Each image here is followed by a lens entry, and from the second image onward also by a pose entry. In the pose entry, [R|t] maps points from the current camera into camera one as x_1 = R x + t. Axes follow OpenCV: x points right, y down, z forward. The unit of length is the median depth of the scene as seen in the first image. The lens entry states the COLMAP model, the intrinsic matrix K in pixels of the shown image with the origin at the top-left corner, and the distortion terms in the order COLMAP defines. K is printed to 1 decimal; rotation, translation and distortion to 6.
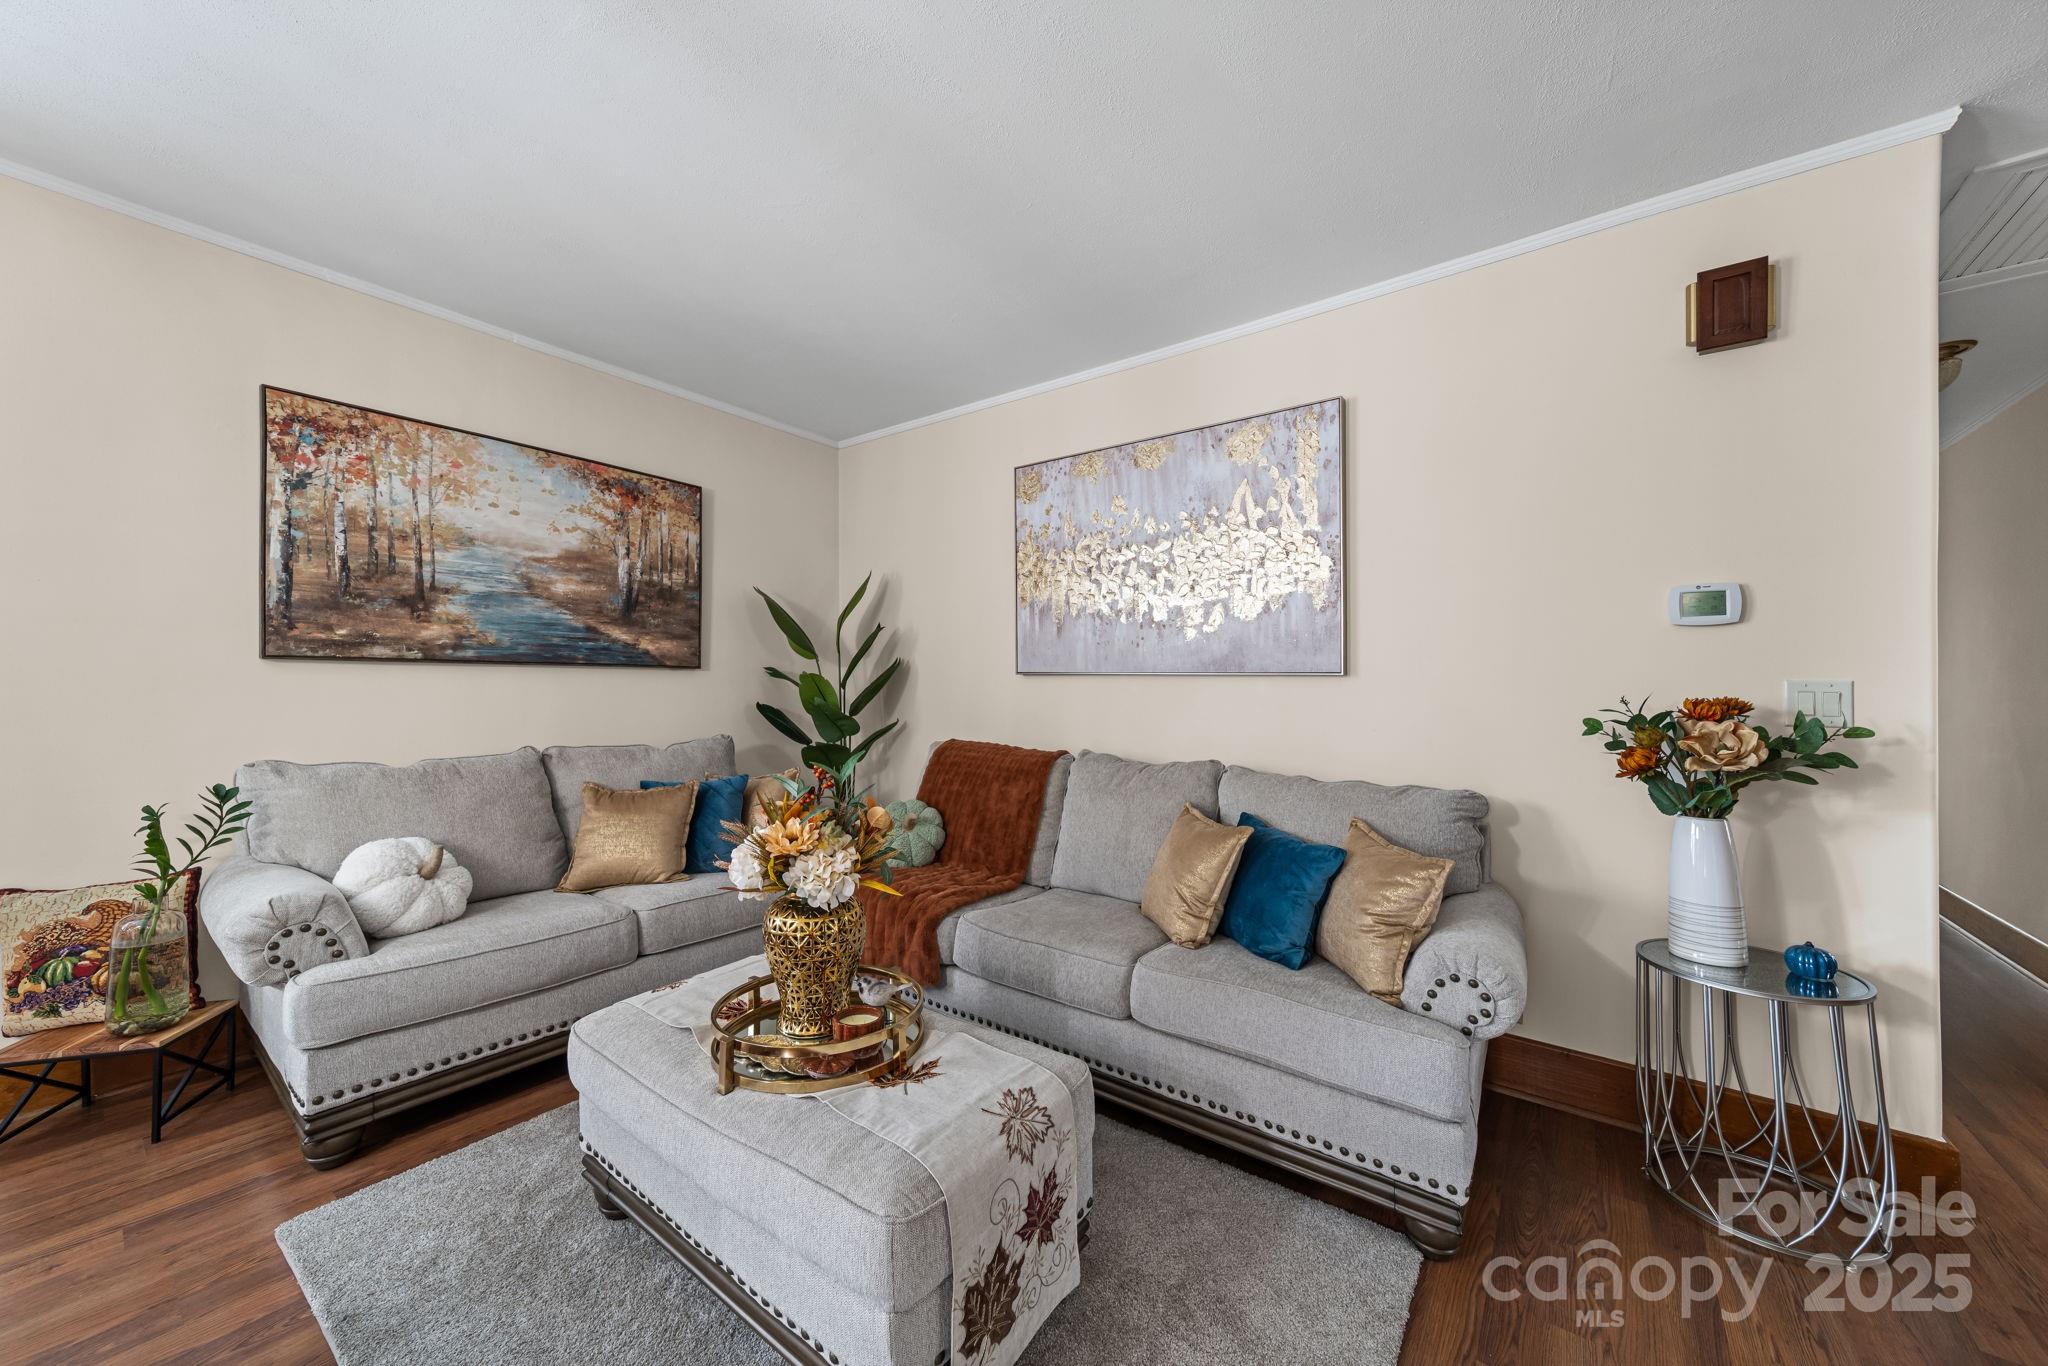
lens RADIAL K [[732.5, 0, 1041.8], [0, 732.5, 683.8], [0, 0, 1]] dist [0.007113, 0.000644]
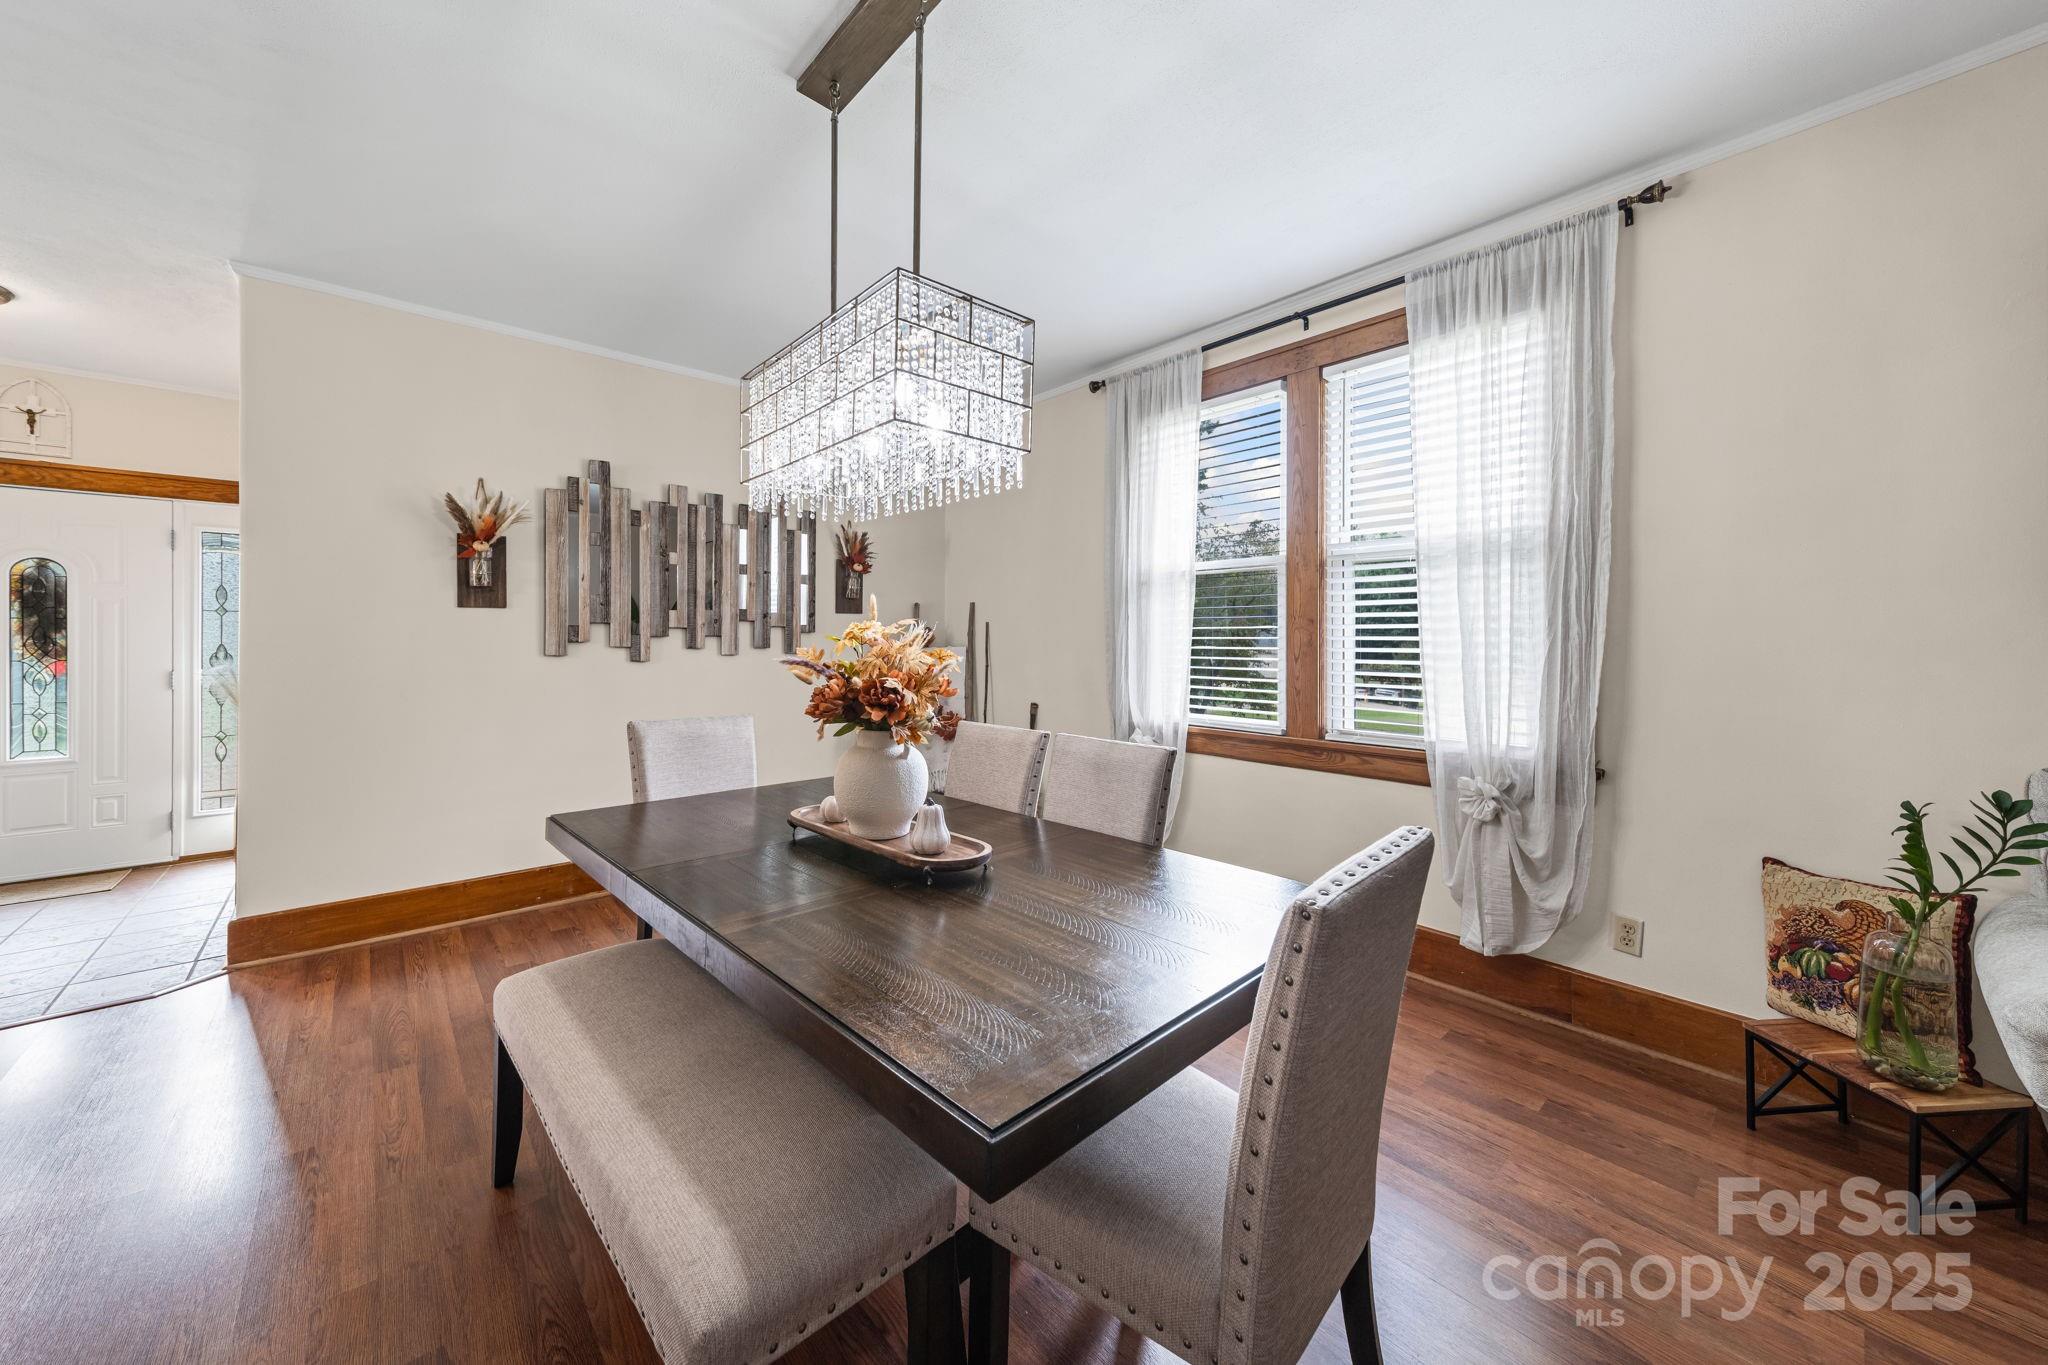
lens RADIAL K [[732.5, 0, 1048.5], [0, 732.5, 653.3], [0, 0, 1]] dist [0.007113, 0.000644]
pose [[-0.197991, 0.008508, -0.980167, -0.224666], [-0.003493, 0.999950, 0.009385, -0.003728], [0.980198, 0.005282, -0.197951, 0.238060]]
